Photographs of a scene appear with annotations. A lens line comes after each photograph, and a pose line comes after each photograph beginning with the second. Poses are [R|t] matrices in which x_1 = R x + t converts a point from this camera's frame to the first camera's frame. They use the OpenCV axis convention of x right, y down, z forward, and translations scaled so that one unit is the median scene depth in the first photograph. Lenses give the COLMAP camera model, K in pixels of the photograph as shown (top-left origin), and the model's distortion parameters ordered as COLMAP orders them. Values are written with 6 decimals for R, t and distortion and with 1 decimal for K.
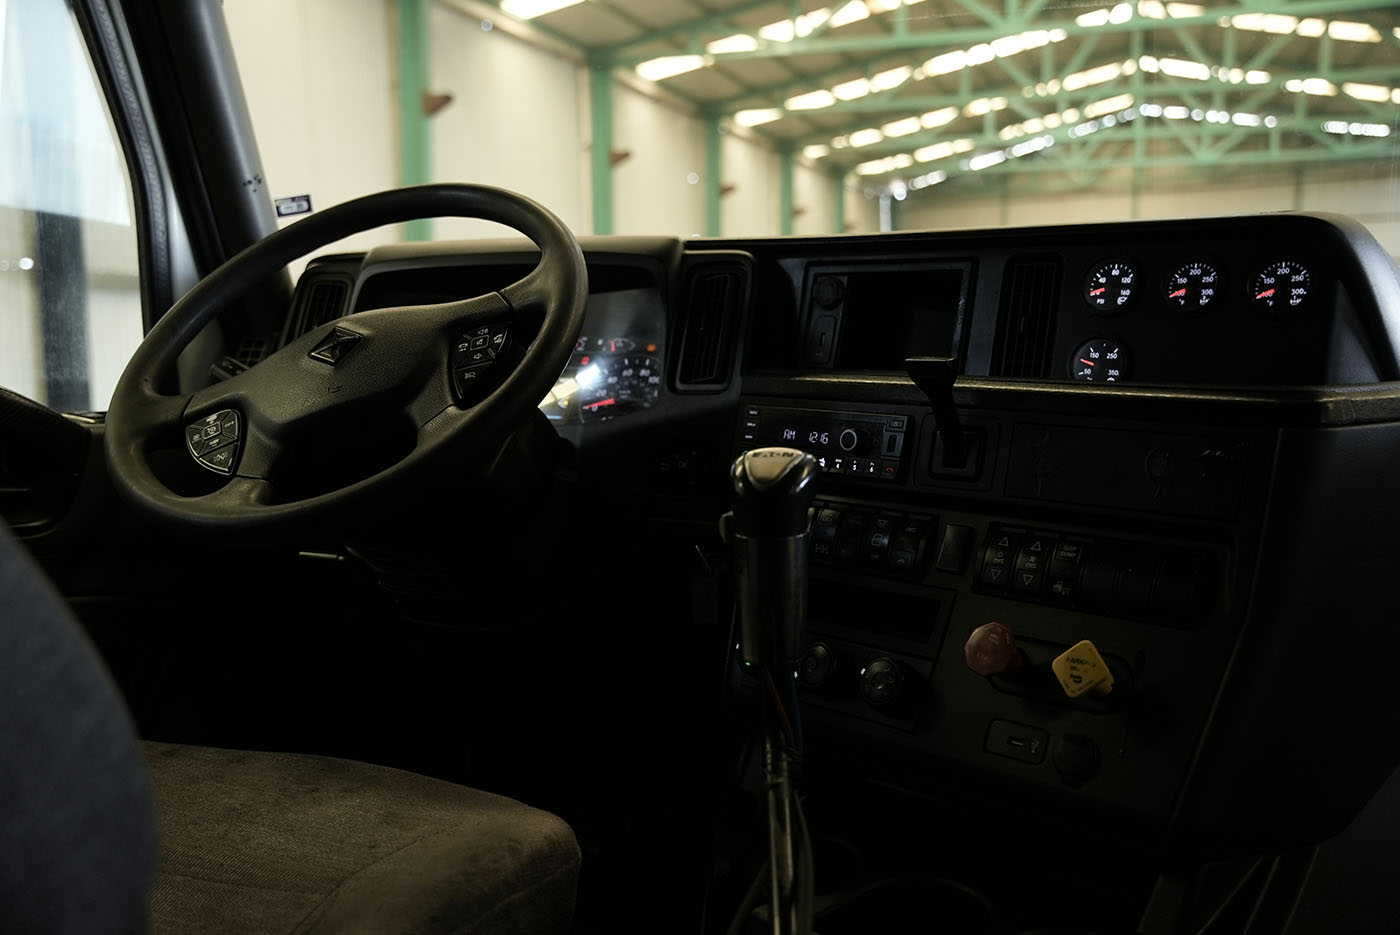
lens RADIAL K [[1281.7, 0, 700.0], [0, 1281.7, 467.5], [0, 0, 1]] dist [-0.000824, -0.000279]
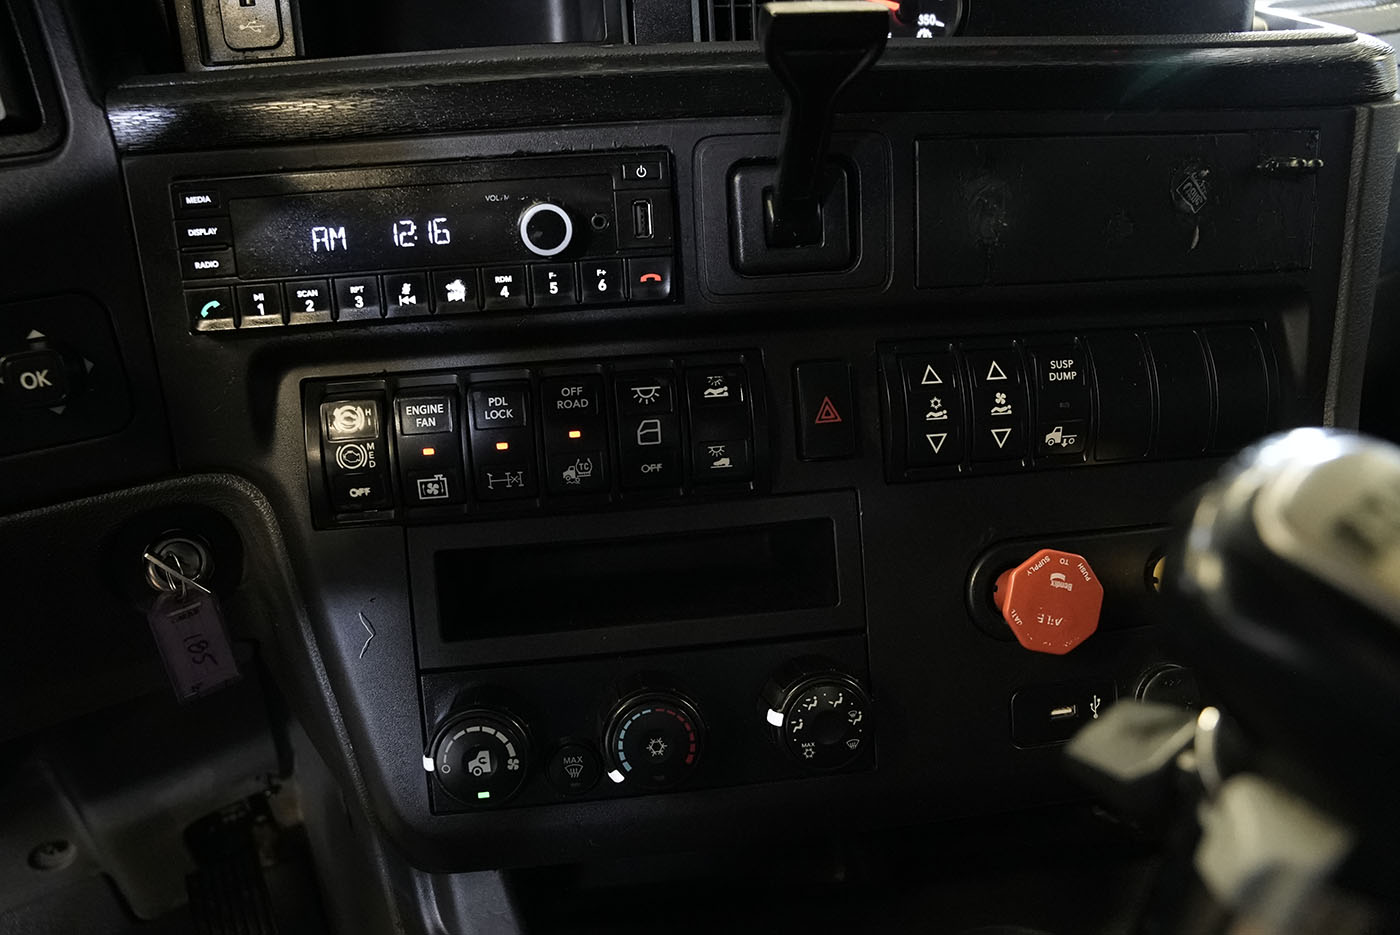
lens RADIAL K [[968.9, 0, 700.0], [0, 968.9, 467.5], [0, 0, 1]] dist [-0.160103, 0.098038]
pose [[0.615048, -0.388019, 0.686409, -0.098397], [0.112786, 0.904878, 0.410456, -0.075600], [-0.780382, -0.175033, 0.600306, 0.792325]]
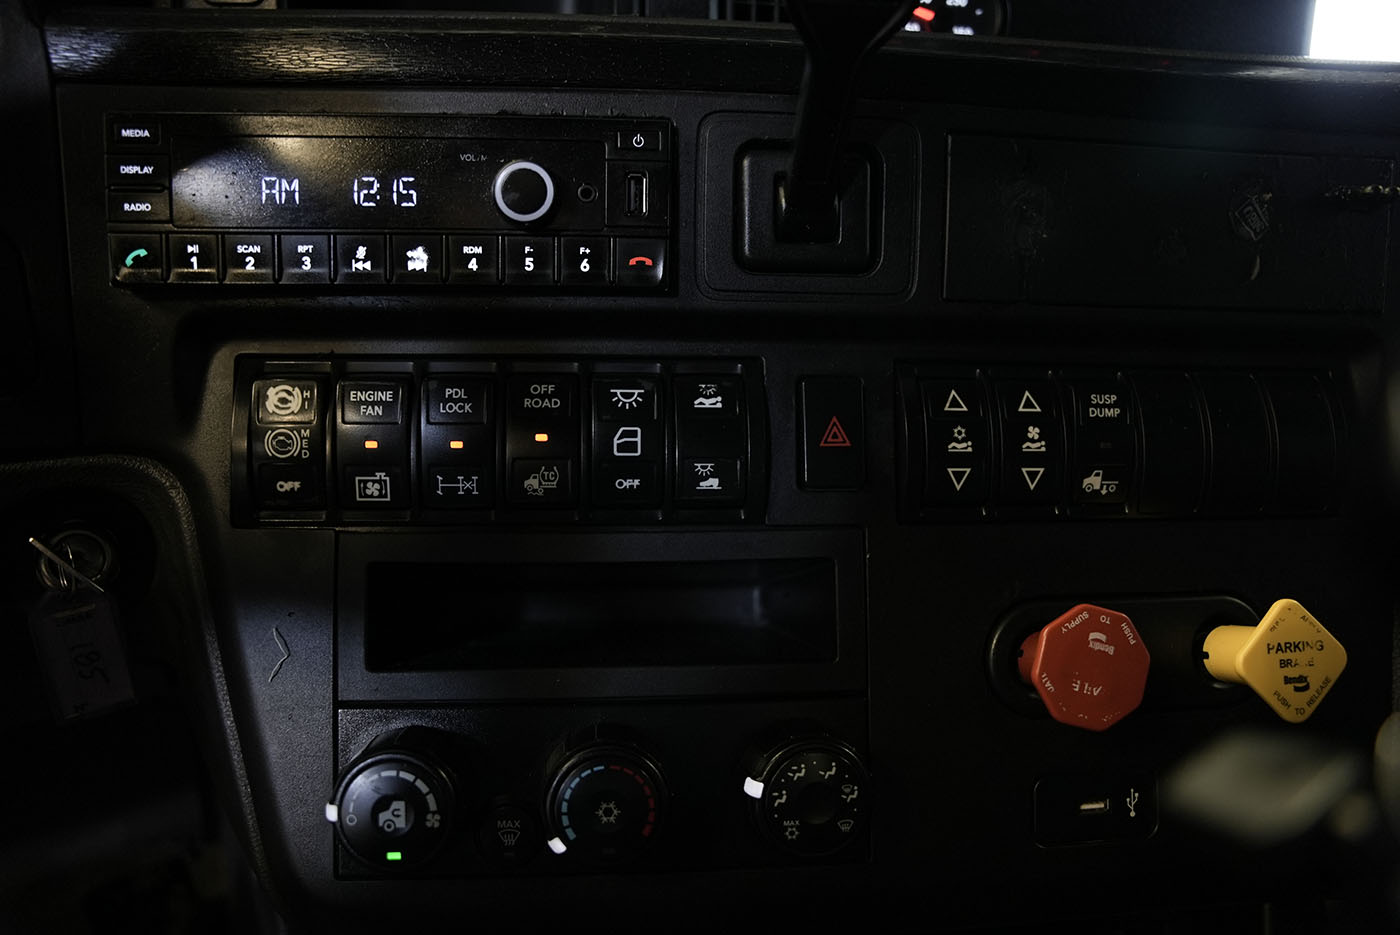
lens RADIAL K [[968.9, 0, 700.0], [0, 968.9, 467.5], [0, 0, 1]] dist [-0.160103, 0.098038]
pose [[0.638239, -0.269817, 0.721006, -0.069419], [0.054101, 0.949973, 0.307612, -0.028345], [-0.767935, -0.157323, 0.620907, 0.813247]]
